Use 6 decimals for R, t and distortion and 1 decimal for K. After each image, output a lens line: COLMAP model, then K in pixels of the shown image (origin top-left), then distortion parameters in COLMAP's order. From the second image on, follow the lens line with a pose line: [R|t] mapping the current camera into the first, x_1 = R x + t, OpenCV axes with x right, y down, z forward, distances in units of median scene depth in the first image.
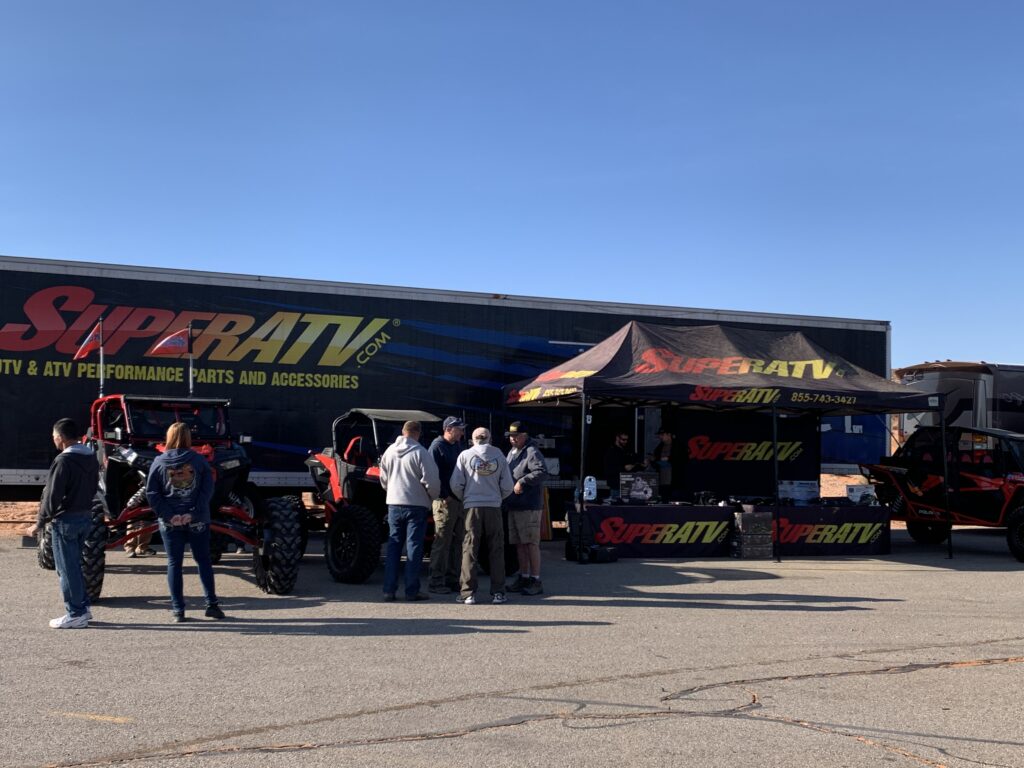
lens RADIAL K [[1168.8, 0, 511.9], [0, 1168.8, 382.8], [0, 0, 1]] dist [0.007337, 0.000000]
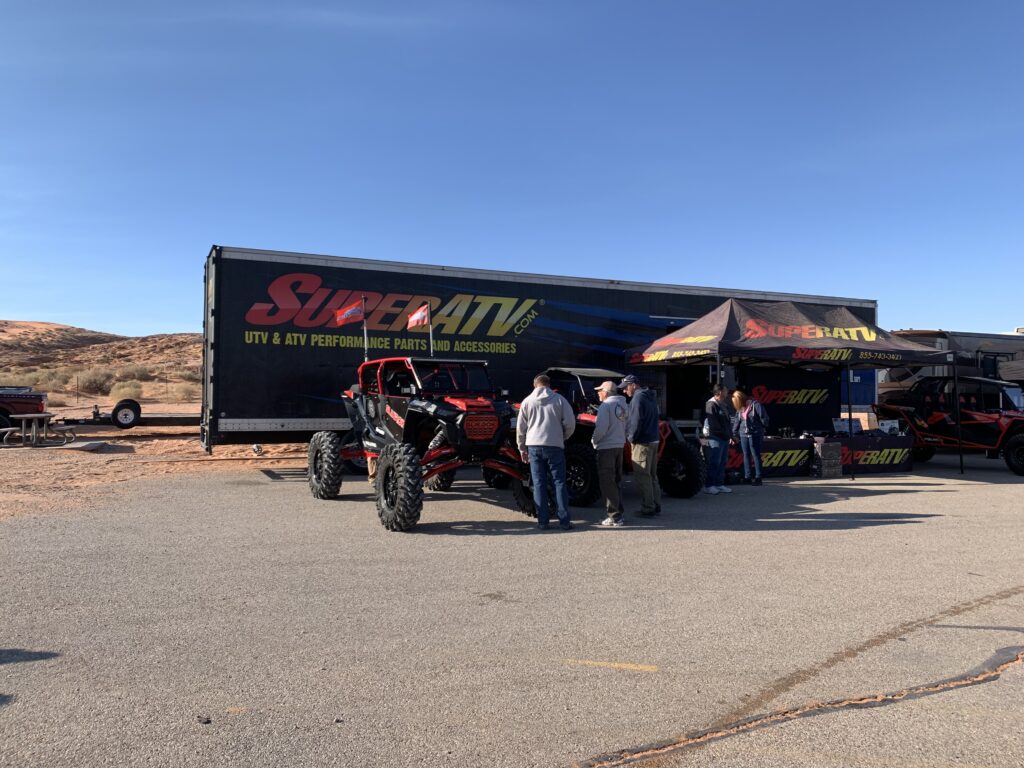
lens RADIAL K [[785.4, 0, 512.3], [0, 785.4, 392.6], [0, 0, 1]] dist [0.018398, -0.019088]
pose [[0.997988, -0.013844, 0.061874, -0.199315], [0.010740, 0.998681, 0.050216, 0.005211], [-0.062487, -0.049451, 0.996820, 0.129703]]
